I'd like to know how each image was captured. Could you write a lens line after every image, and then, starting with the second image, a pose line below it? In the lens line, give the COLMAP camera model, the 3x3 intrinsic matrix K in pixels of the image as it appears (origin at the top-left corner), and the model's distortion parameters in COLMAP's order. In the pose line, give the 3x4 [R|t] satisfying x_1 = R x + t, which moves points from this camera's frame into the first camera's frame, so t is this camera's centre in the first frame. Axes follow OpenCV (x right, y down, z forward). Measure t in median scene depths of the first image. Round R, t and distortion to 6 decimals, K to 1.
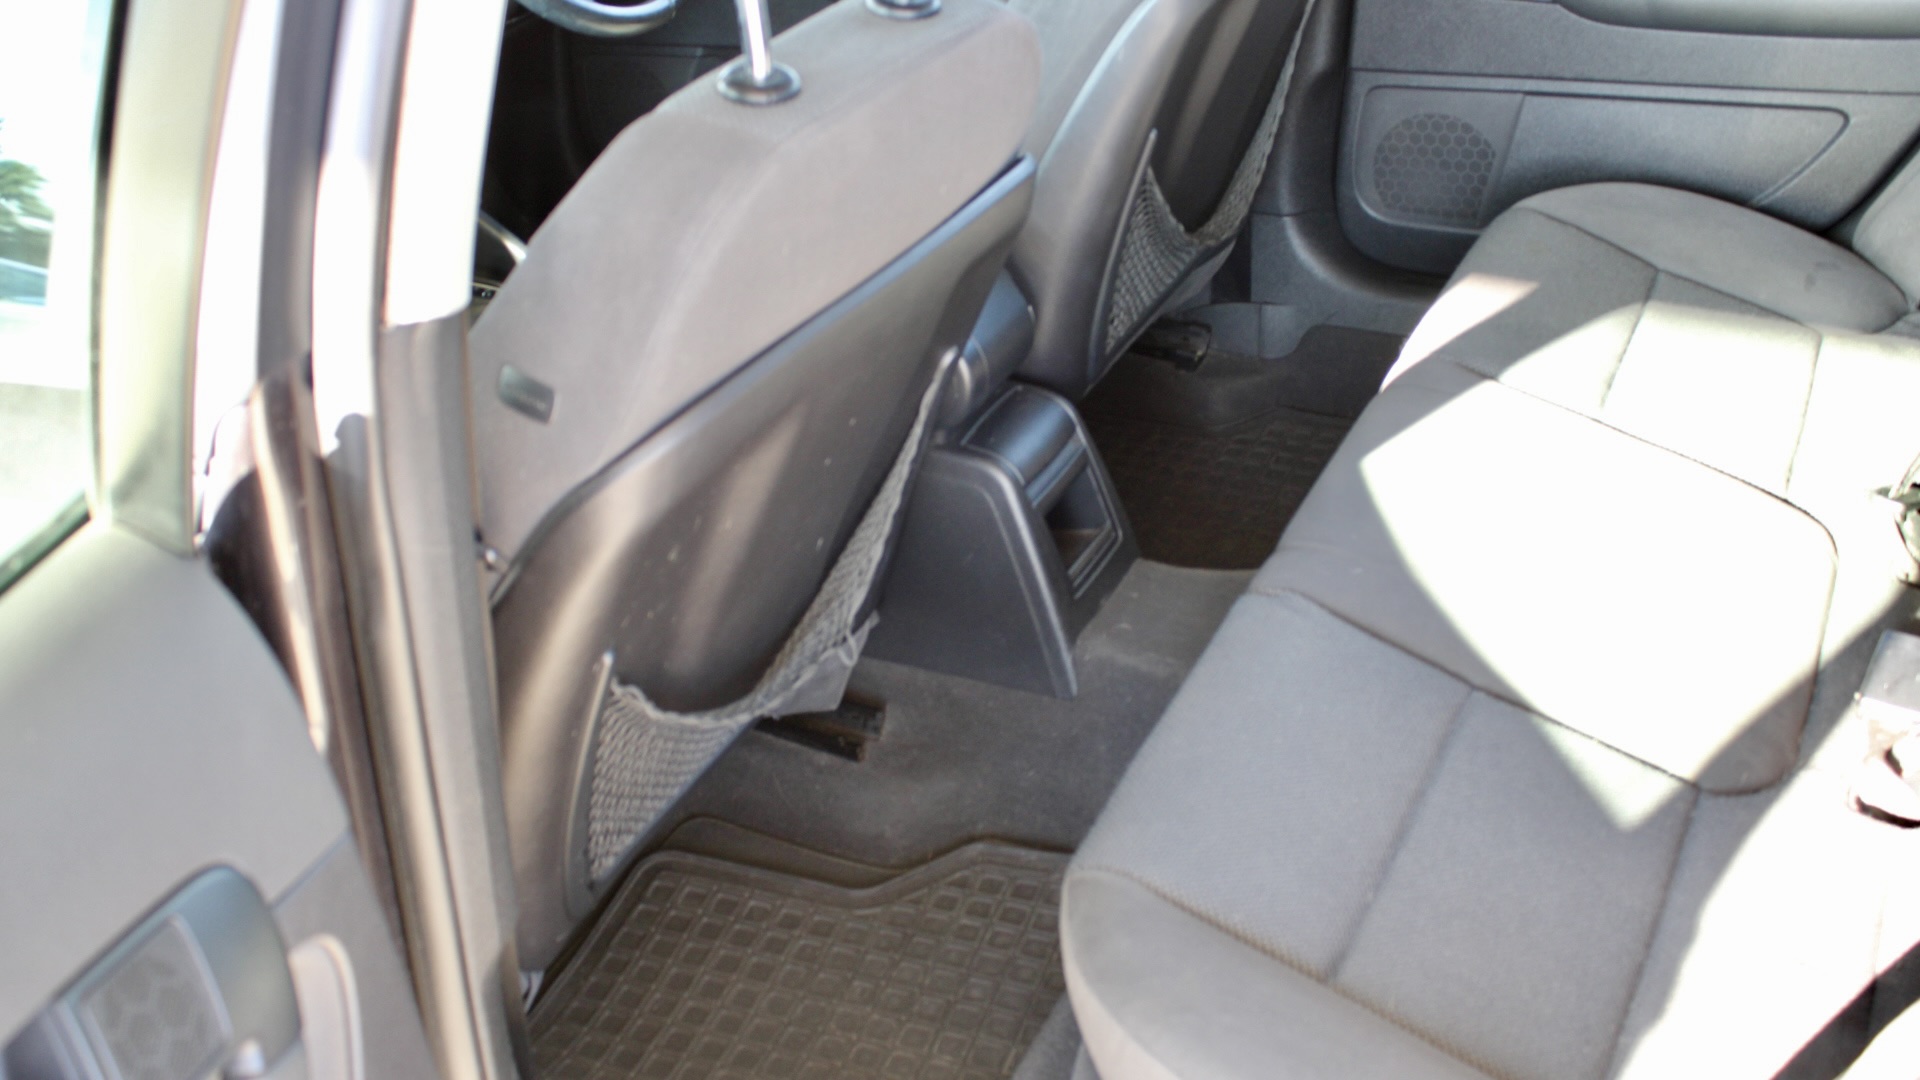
lens RADIAL K [[2008.4, 0, 960.0], [0, 2008.4, 540.0], [0, 0, 1]] dist [-0.139576, 0.214943]
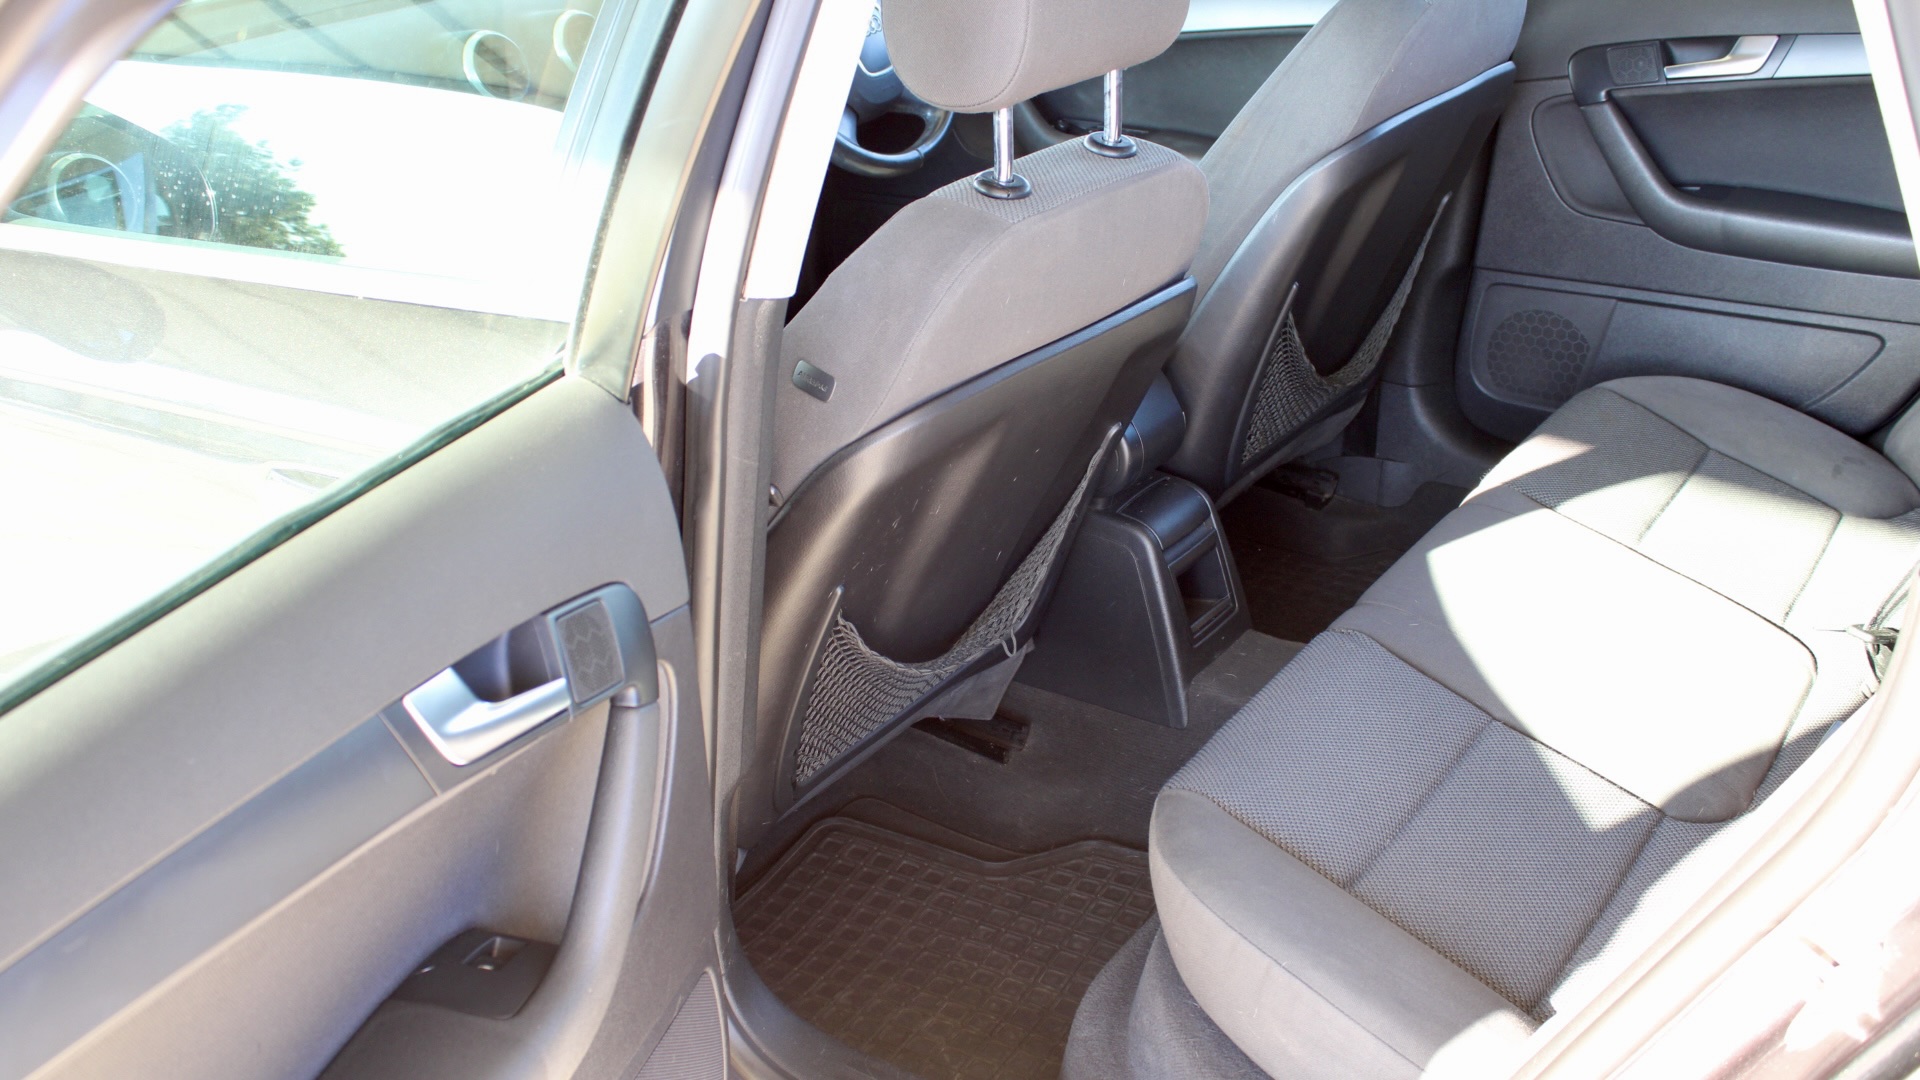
lens RADIAL K [[2008.4, 0, 960.0], [0, 2008.4, 540.0], [0, 0, 1]] dist [-0.139576, 0.214943]
pose [[0.990086, 0.112826, -0.083671, 0.010896], [-0.121076, 0.987478, -0.101134, 0.109253], [0.071213, 0.110262, 0.991348, -0.248652]]
